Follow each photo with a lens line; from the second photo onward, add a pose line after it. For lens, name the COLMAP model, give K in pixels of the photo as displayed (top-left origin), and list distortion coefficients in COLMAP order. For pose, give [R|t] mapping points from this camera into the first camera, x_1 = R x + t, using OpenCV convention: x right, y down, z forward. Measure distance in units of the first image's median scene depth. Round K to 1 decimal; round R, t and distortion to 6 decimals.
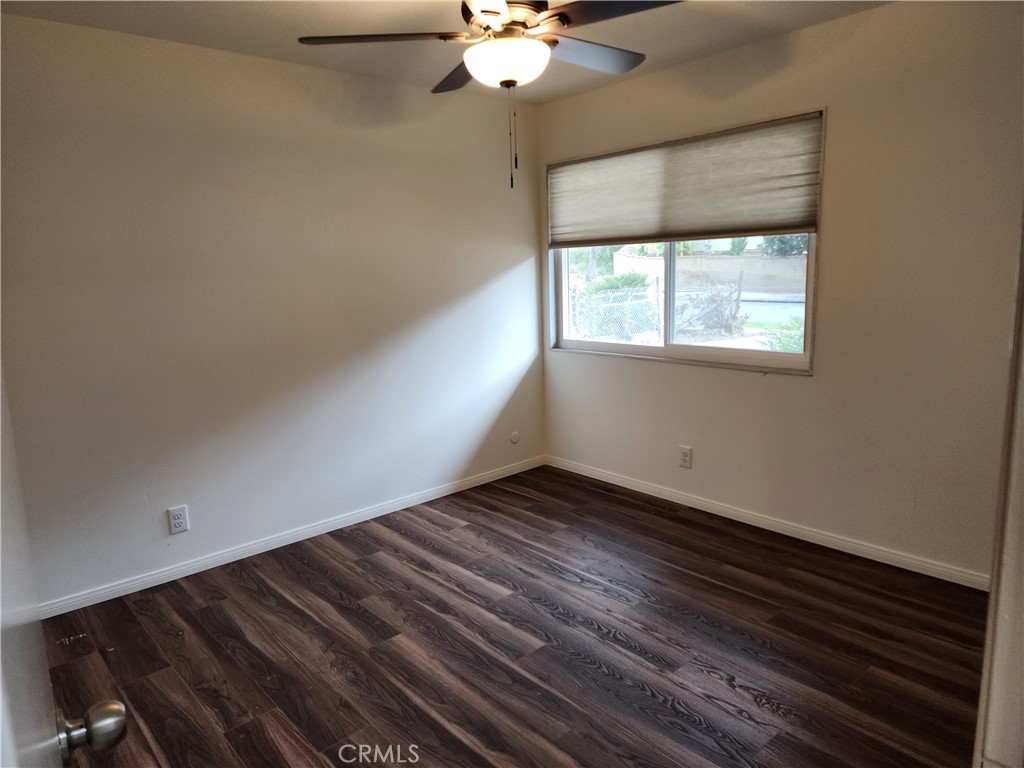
lens RADIAL K [[699.6, 0, 512.8], [0, 699.6, 379.6], [0, 0, 1]] dist [0.057659, -0.022848]
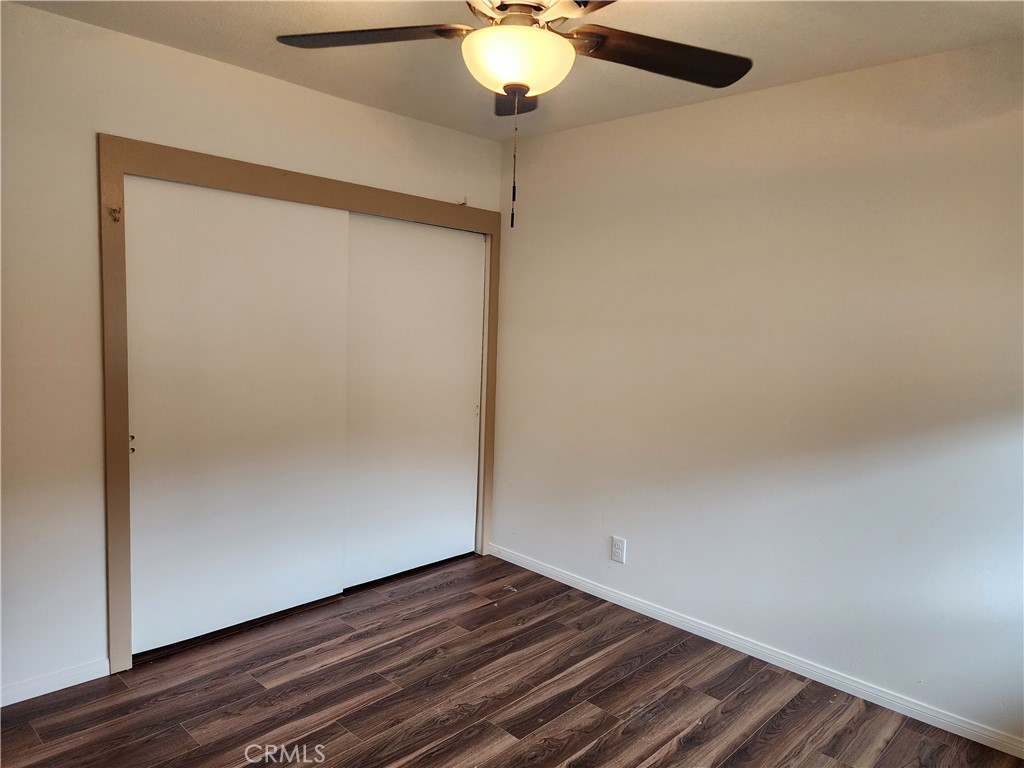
lens RADIAL K [[699.6, 0, 506.4], [0, 699.6, 384.9], [0, 0, 1]] dist [0.057659, -0.022848]
pose [[0.060675, 0.136169, -0.988826, 0.673981], [-0.197159, 0.972768, 0.121860, -0.178648], [0.978492, 0.187562, 0.085870, 0.857607]]
